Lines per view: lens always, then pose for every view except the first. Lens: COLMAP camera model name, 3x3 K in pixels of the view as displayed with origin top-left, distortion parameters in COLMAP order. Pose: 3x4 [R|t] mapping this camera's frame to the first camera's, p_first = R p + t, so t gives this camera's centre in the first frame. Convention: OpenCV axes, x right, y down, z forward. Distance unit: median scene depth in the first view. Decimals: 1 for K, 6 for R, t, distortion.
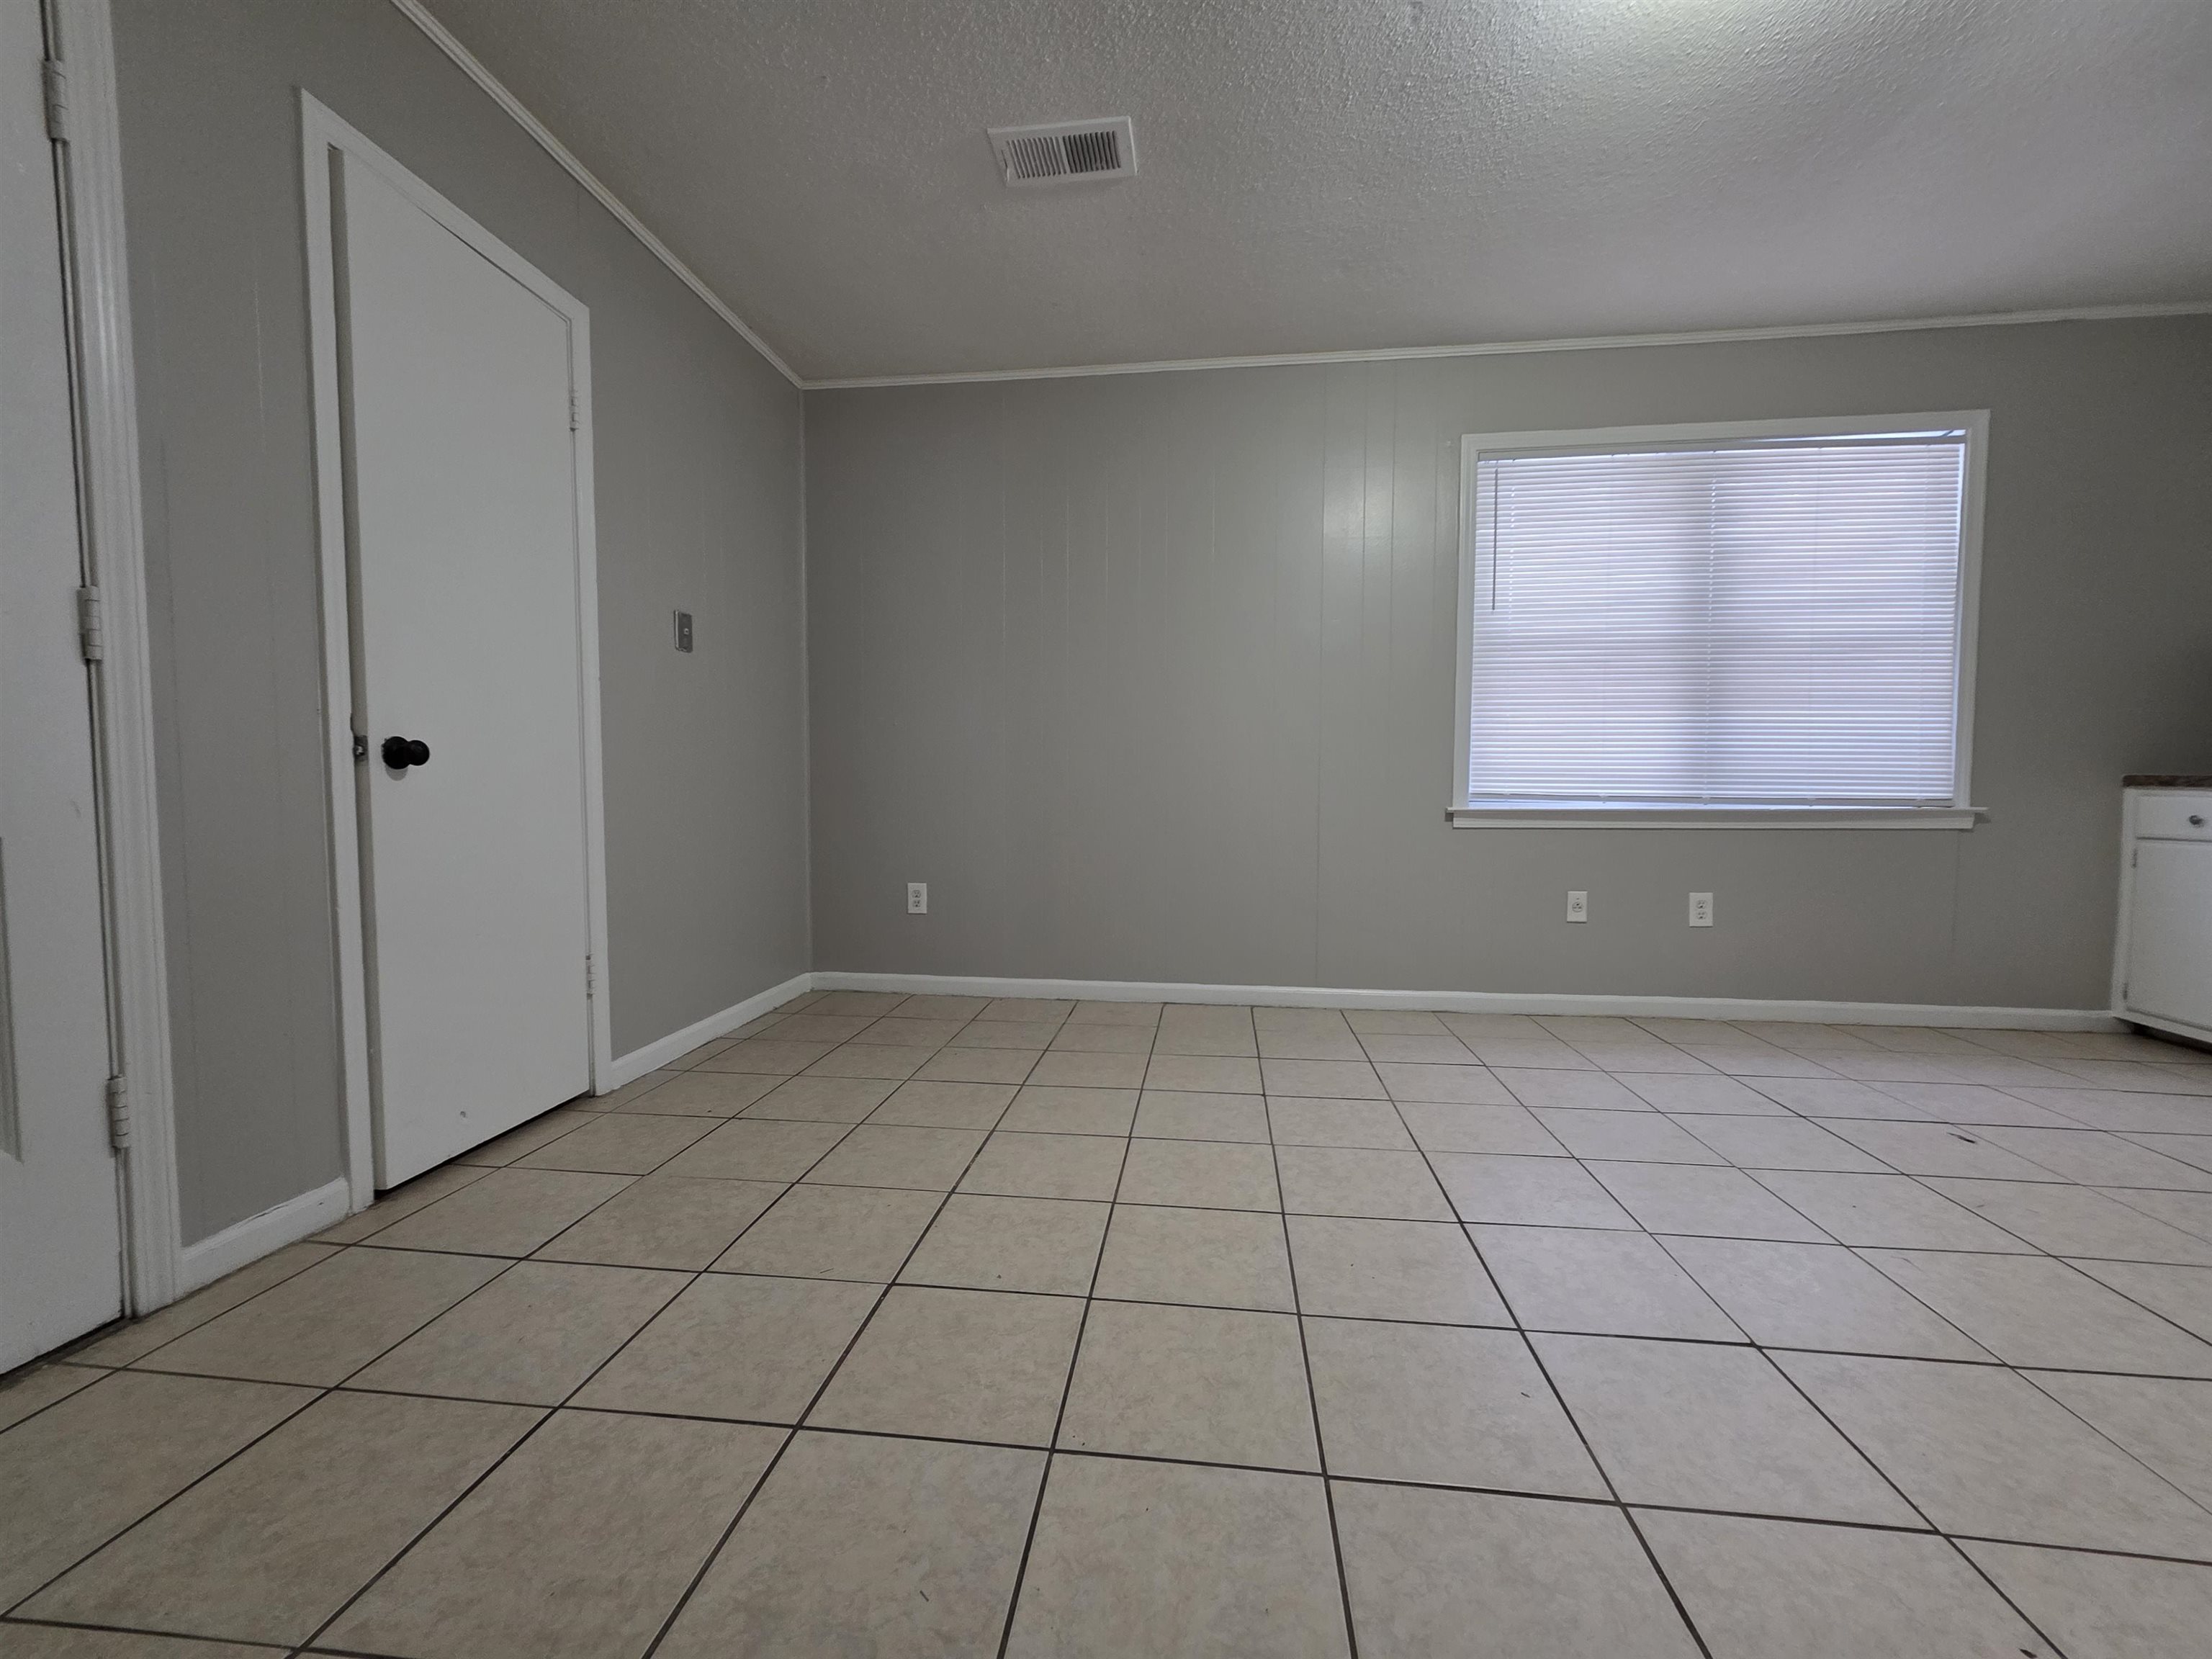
lens RADIAL K [[879.0, 0, 1106.0], [0, 879.0, 829.5], [0, 0, 1]] dist [-0.000558, -0.000066]
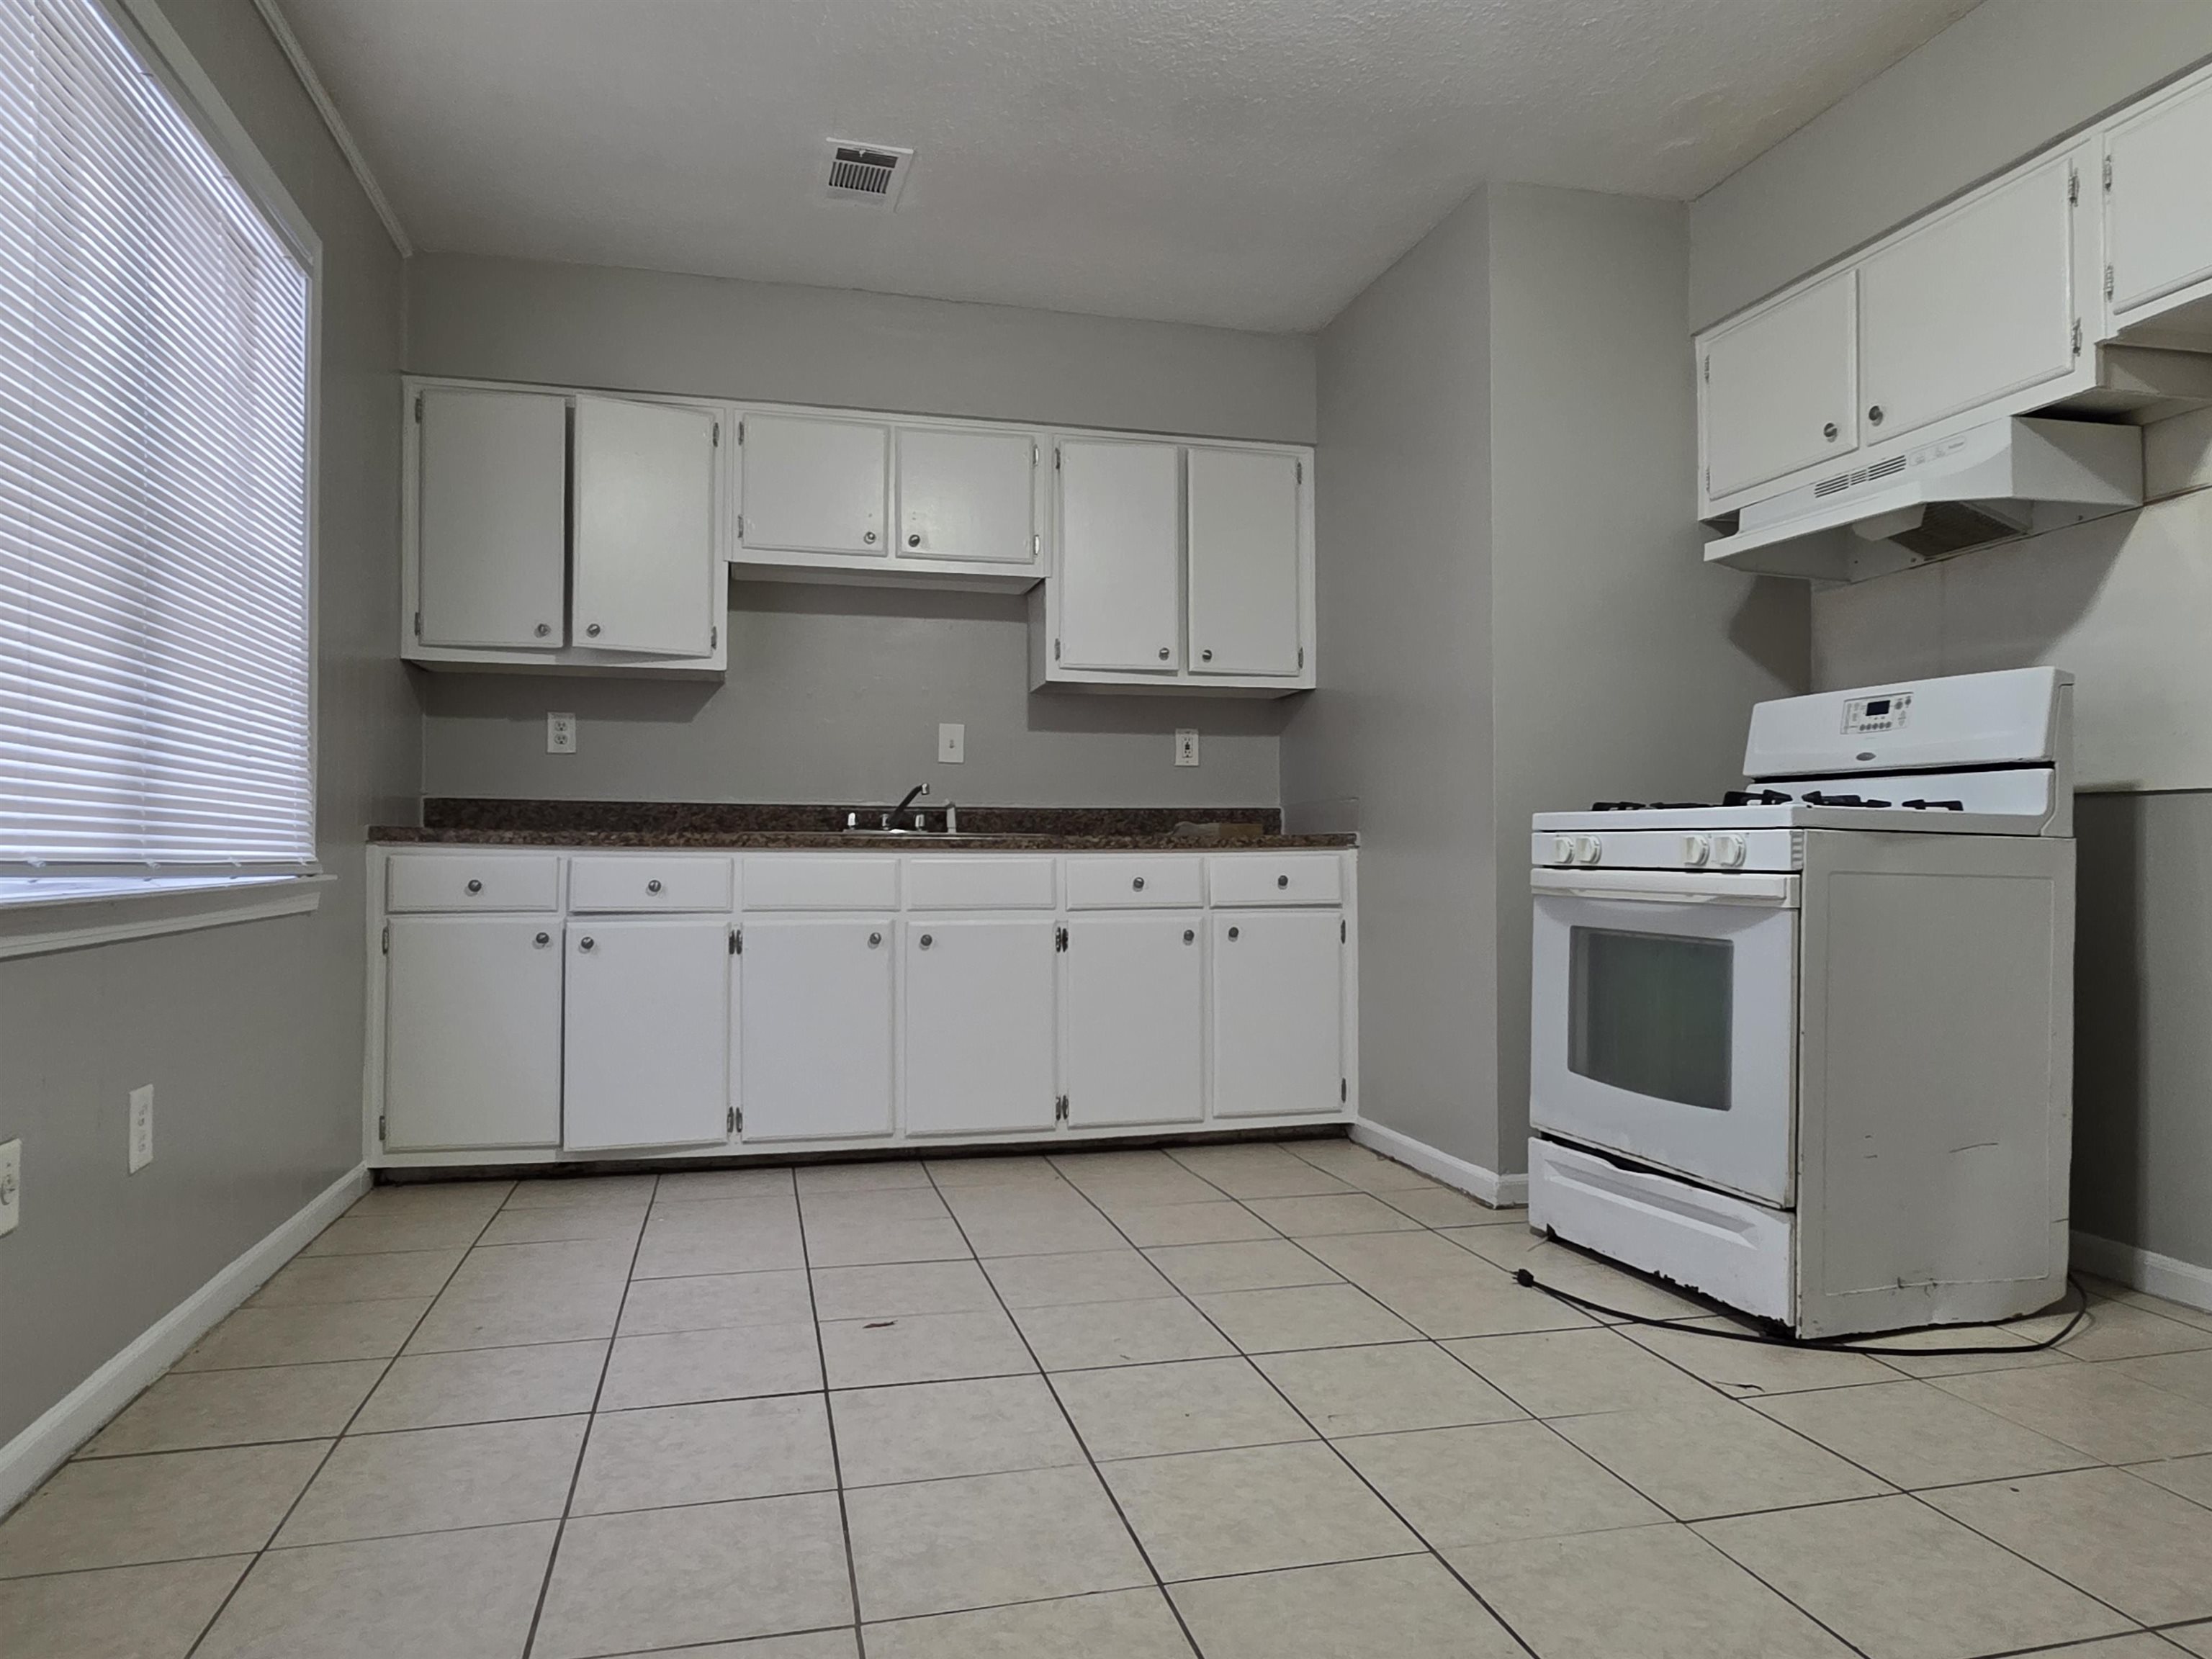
lens RADIAL K [[1423.4, 0, 1106.0], [0, 1423.4, 829.5], [0, 0, 1]] dist [-0.000706, -0.000533]
pose [[-0.361131, 0.011345, 0.932446, -0.143806], [0.035015, 0.999386, 0.001401, -0.039855], [-0.931858, 0.033155, -0.361306, 0.862467]]
